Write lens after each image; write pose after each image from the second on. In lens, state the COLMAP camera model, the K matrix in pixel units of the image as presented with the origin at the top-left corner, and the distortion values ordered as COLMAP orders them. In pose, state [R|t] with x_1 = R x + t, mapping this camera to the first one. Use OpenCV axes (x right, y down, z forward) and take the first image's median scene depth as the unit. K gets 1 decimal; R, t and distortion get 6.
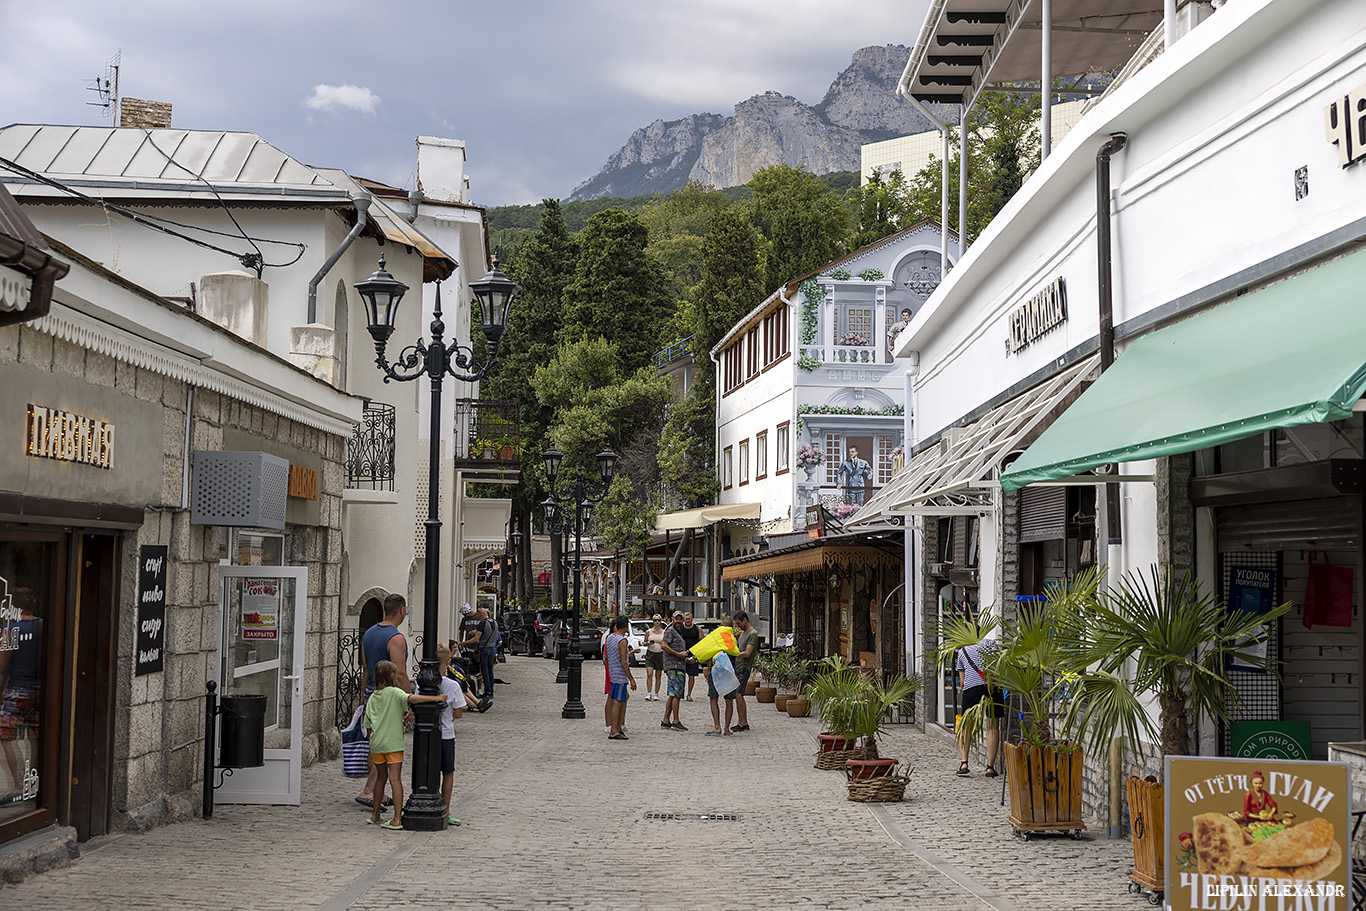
lens RADIAL K [[1855.8, 0, 683.0], [0, 1855.8, 455.5], [0, 0, 1]] dist [0.015353, -0.036217]
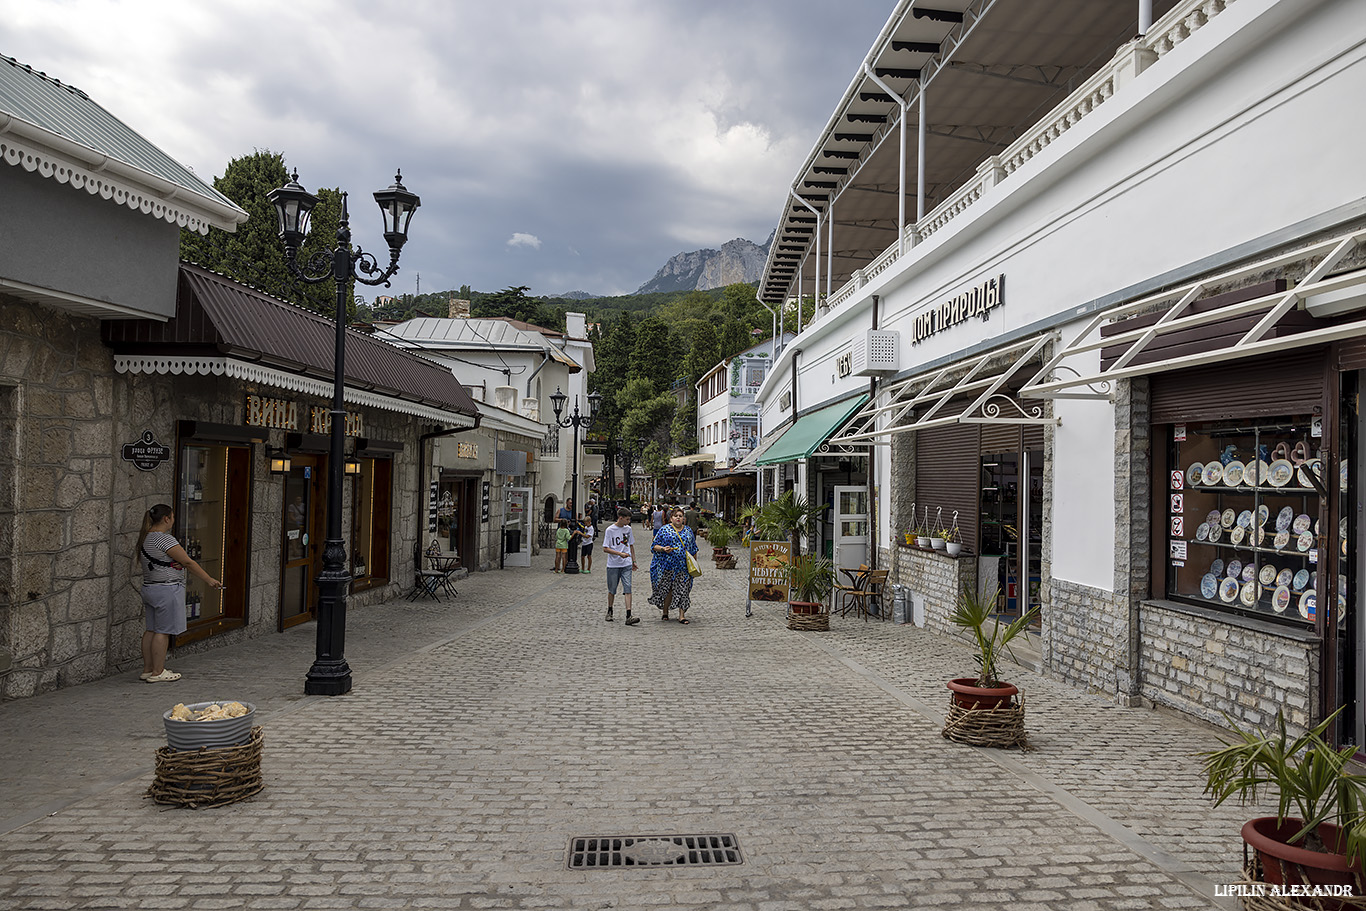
lens RADIAL K [[948.7, 0, 683.0], [0, 948.7, 455.5], [0, 0, 1]] dist [-0.002760, -0.000116]
pose [[0.999889, 0.007563, -0.012836, 0.021607], [-0.007088, 0.999301, 0.036693, -0.018132], [0.013105, -0.036598, 0.999244, -0.190003]]
